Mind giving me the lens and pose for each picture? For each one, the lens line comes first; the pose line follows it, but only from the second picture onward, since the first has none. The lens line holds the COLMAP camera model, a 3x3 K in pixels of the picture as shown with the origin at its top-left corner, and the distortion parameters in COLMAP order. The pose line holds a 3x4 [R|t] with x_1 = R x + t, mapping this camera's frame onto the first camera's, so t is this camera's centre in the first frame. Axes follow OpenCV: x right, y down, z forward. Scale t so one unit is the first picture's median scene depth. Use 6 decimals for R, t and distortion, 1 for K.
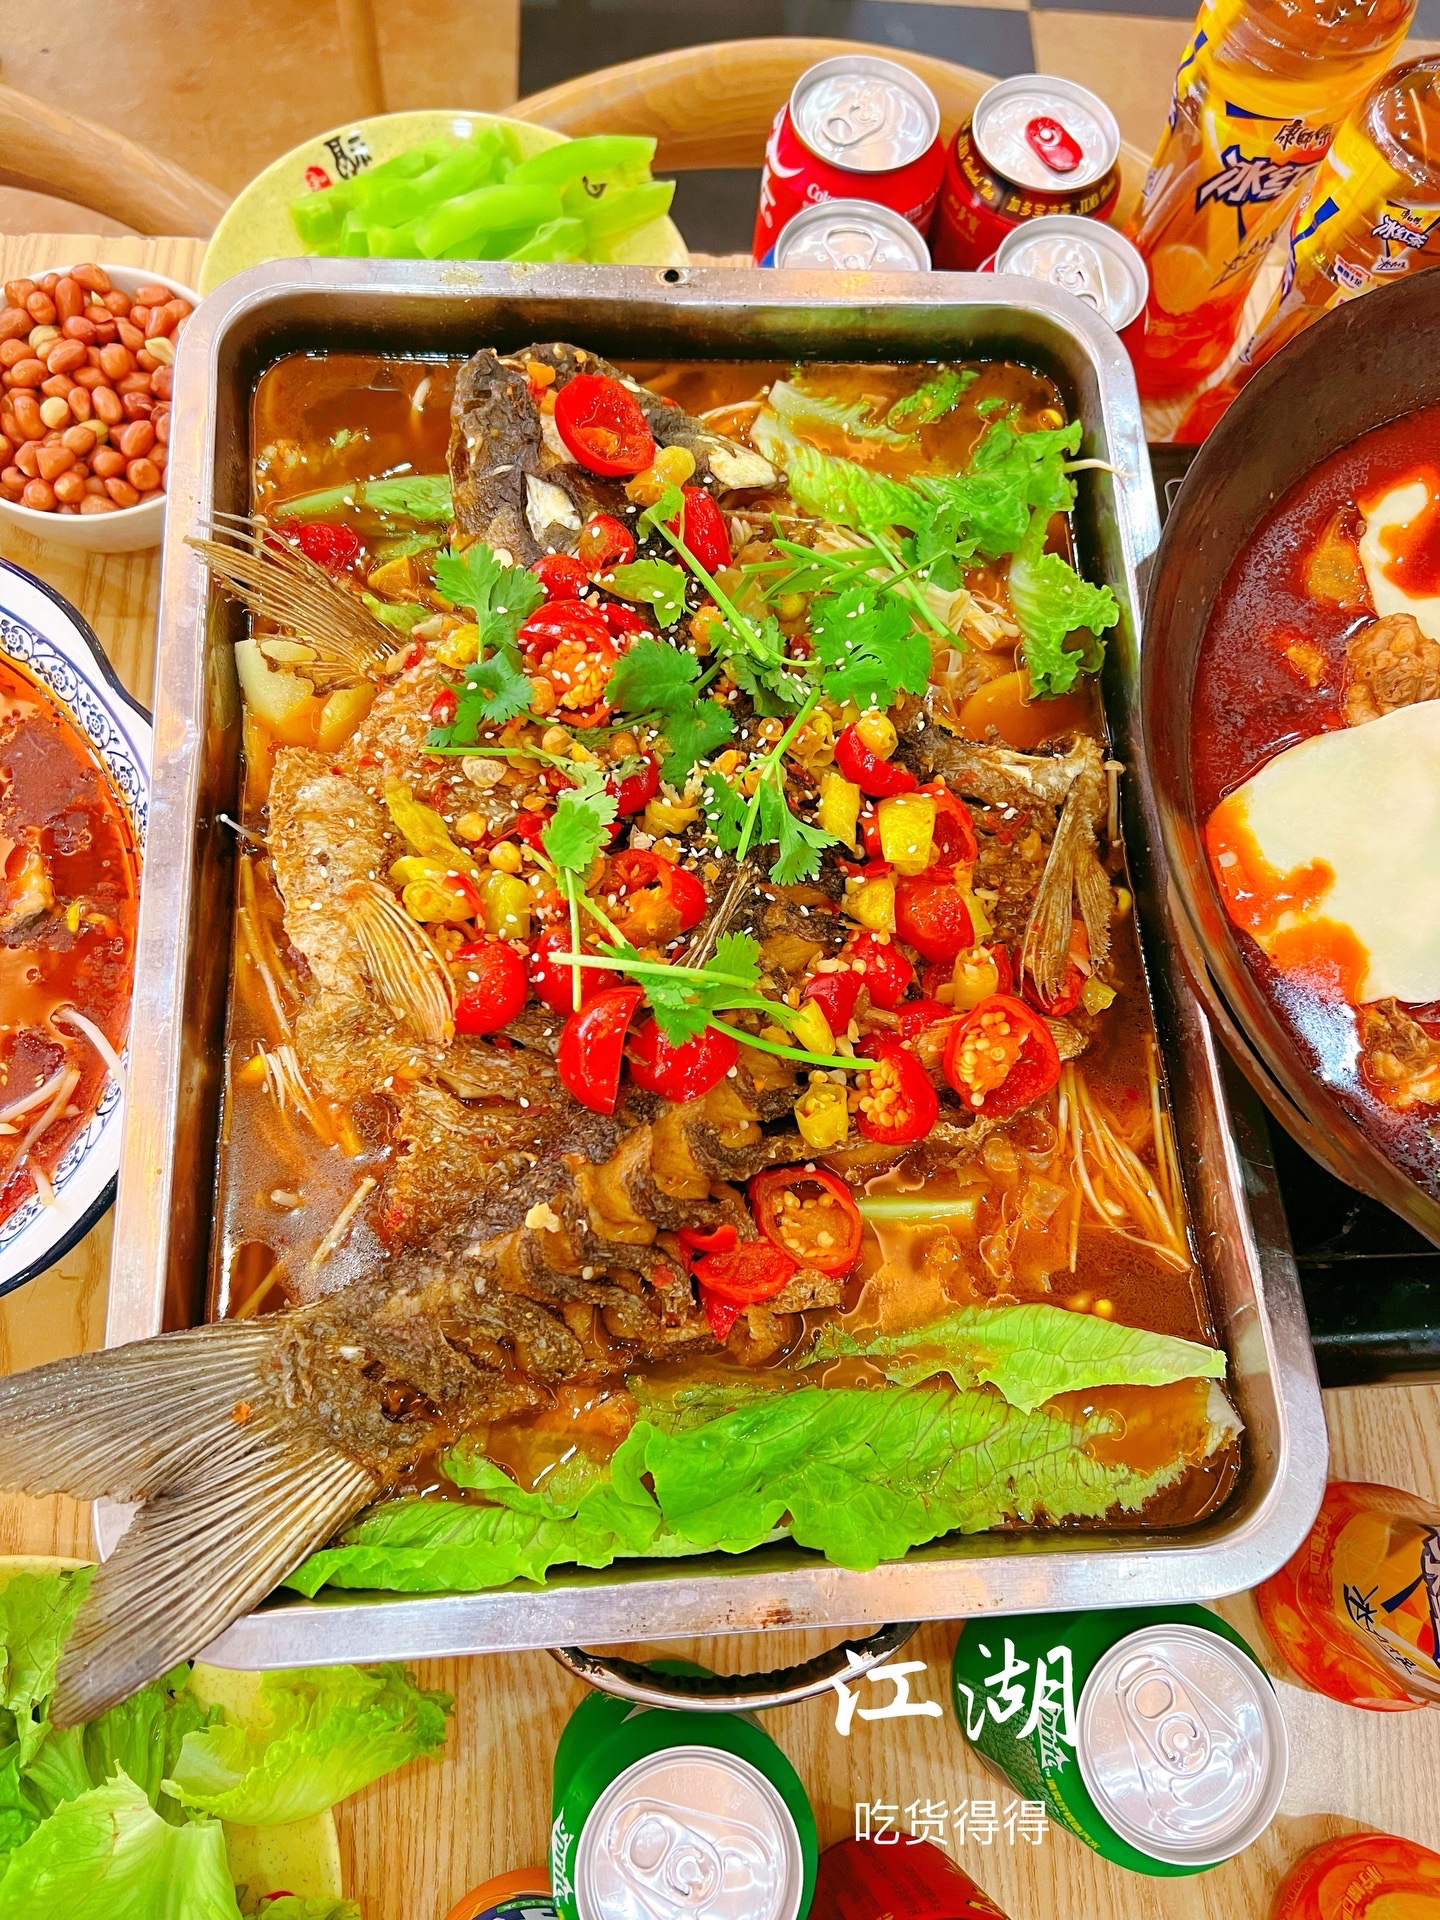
lens RADIAL K [[1456.4, 0, 716.1], [0, 1456.4, 987.6], [0, 0, 1]] dist [0.024088, -0.050297]
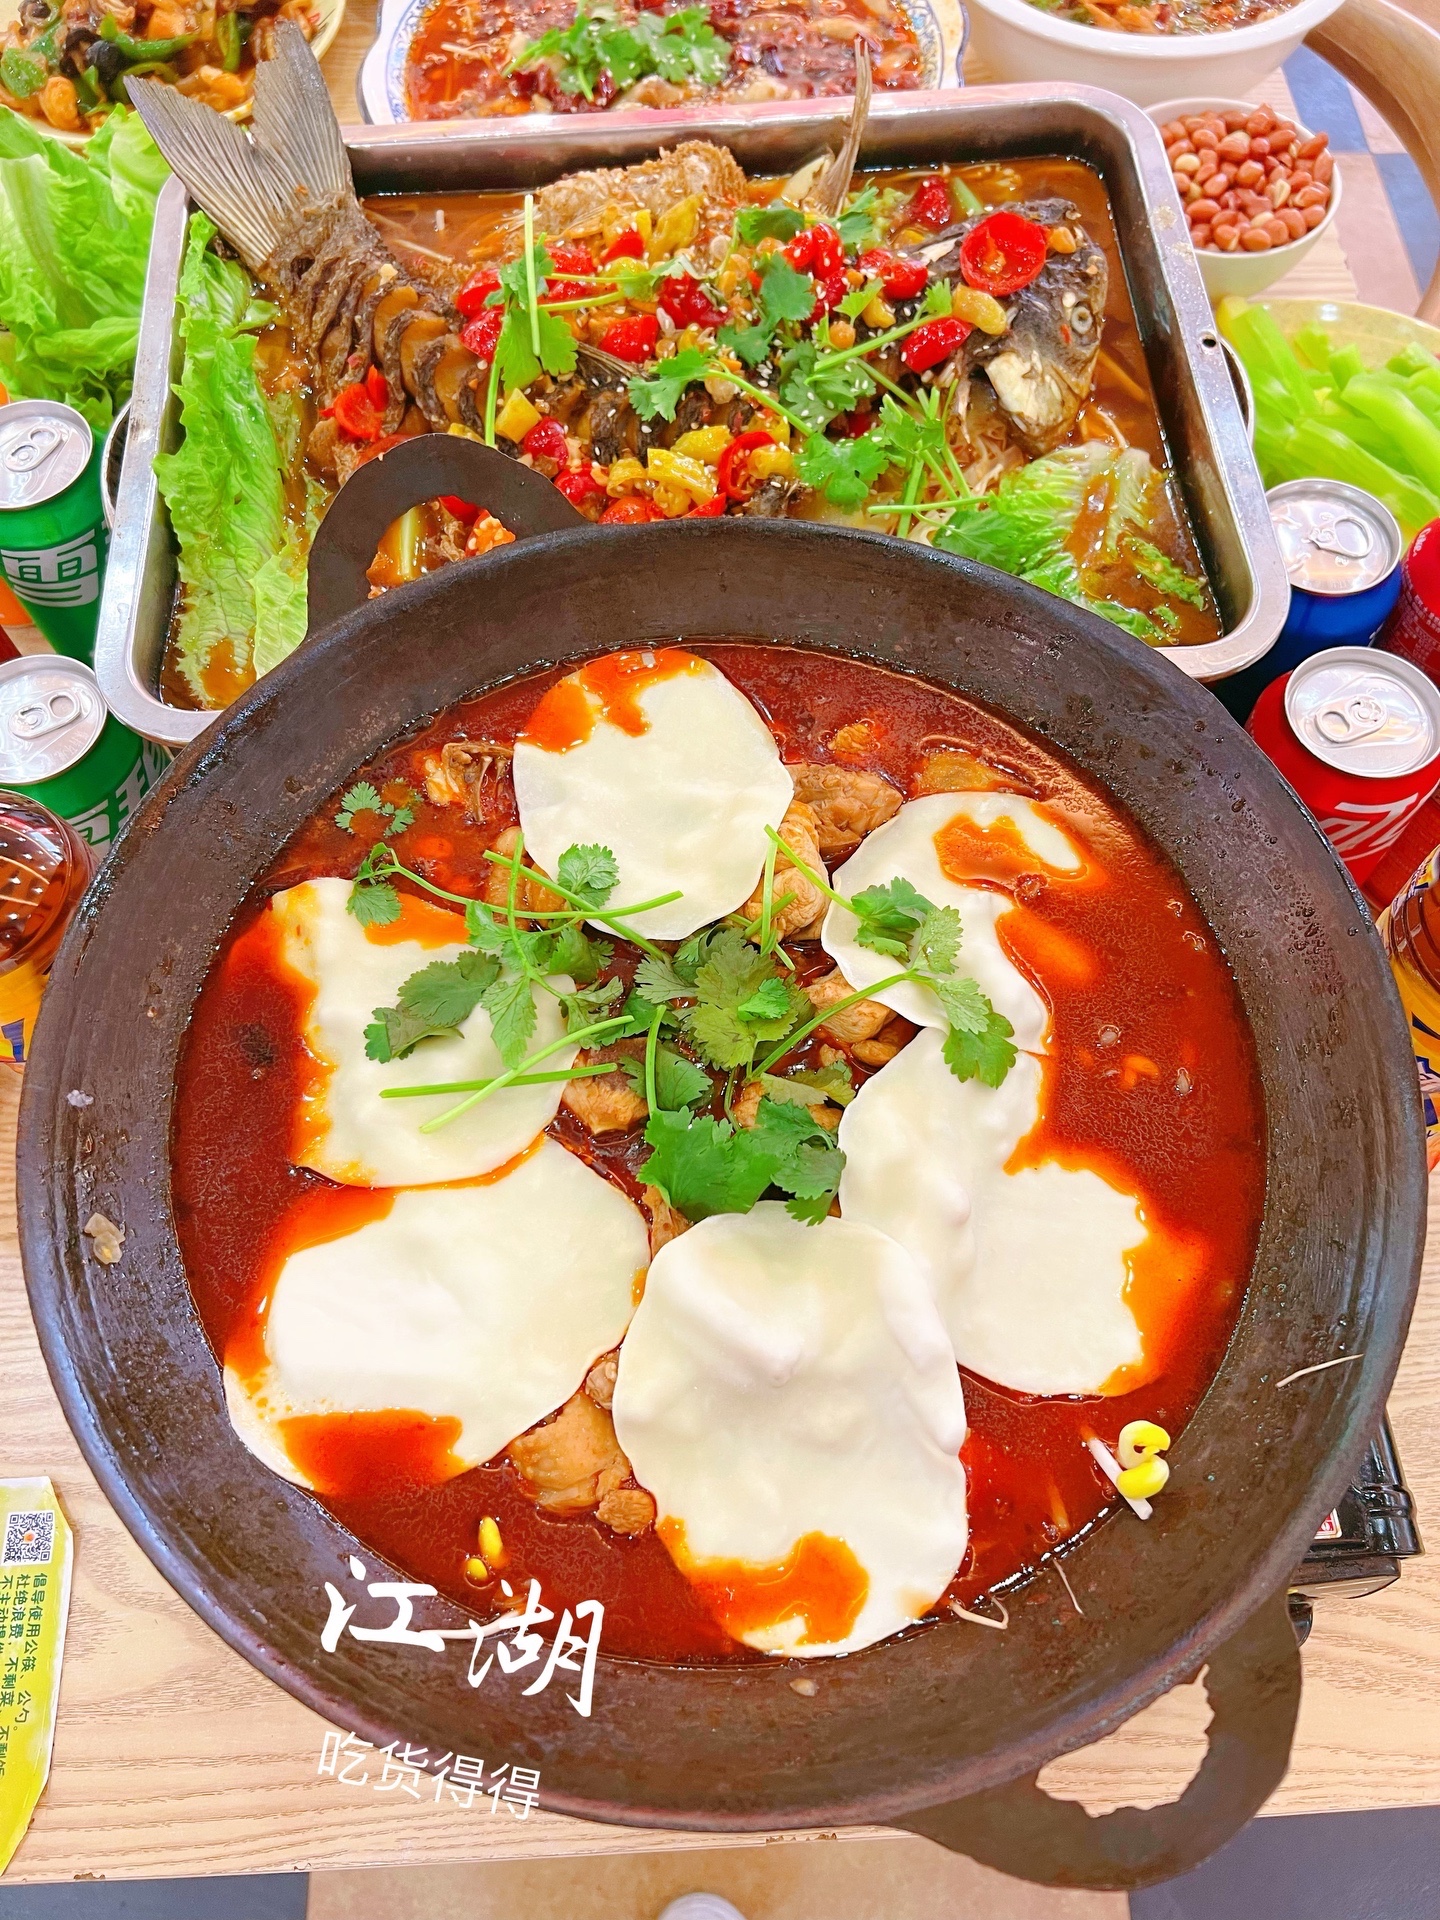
lens RADIAL K [[1456.4, 0, 716.1], [0, 1456.4, 987.6], [0, 0, 1]] dist [0.024088, -0.050297]
pose [[0.006111, 0.870684, -0.491806, 1.118403], [-0.941609, 0.170585, 0.290300, -0.419628], [0.336654, 0.461314, 0.820886, 0.176593]]
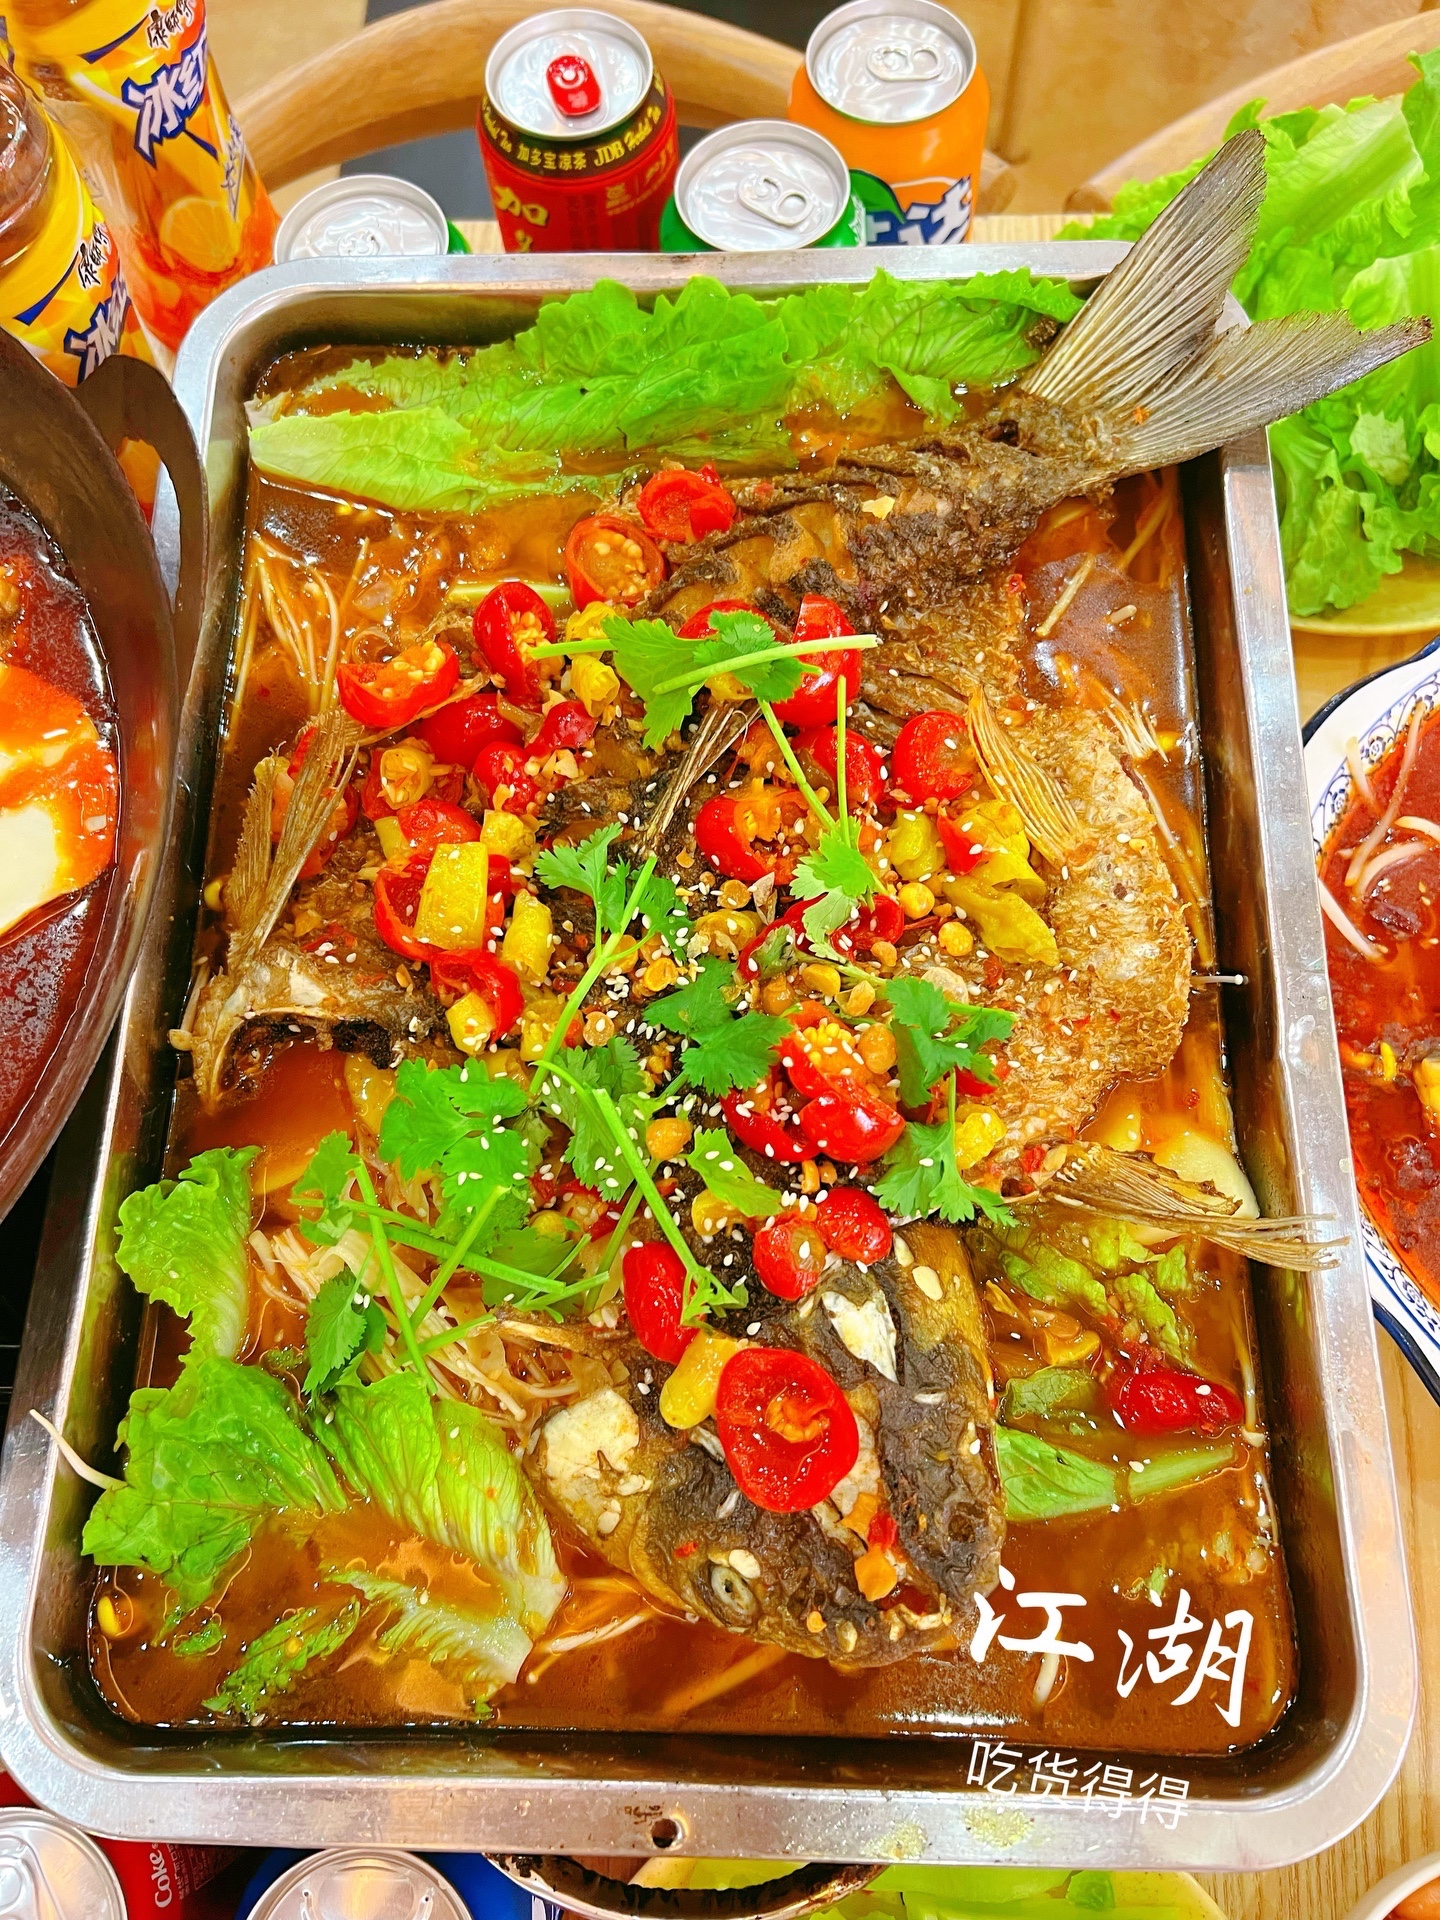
lens RADIAL K [[1456.4, 0, 716.1], [0, 1456.4, 987.6], [0, 0, 1]] dist [0.024088, -0.050297]
pose [[-0.996247, -0.084603, -0.018261, -0.012146], [0.057160, -0.801561, 0.595175, -0.646990], [-0.064991, 0.591898, 0.803389, 0.322822]]
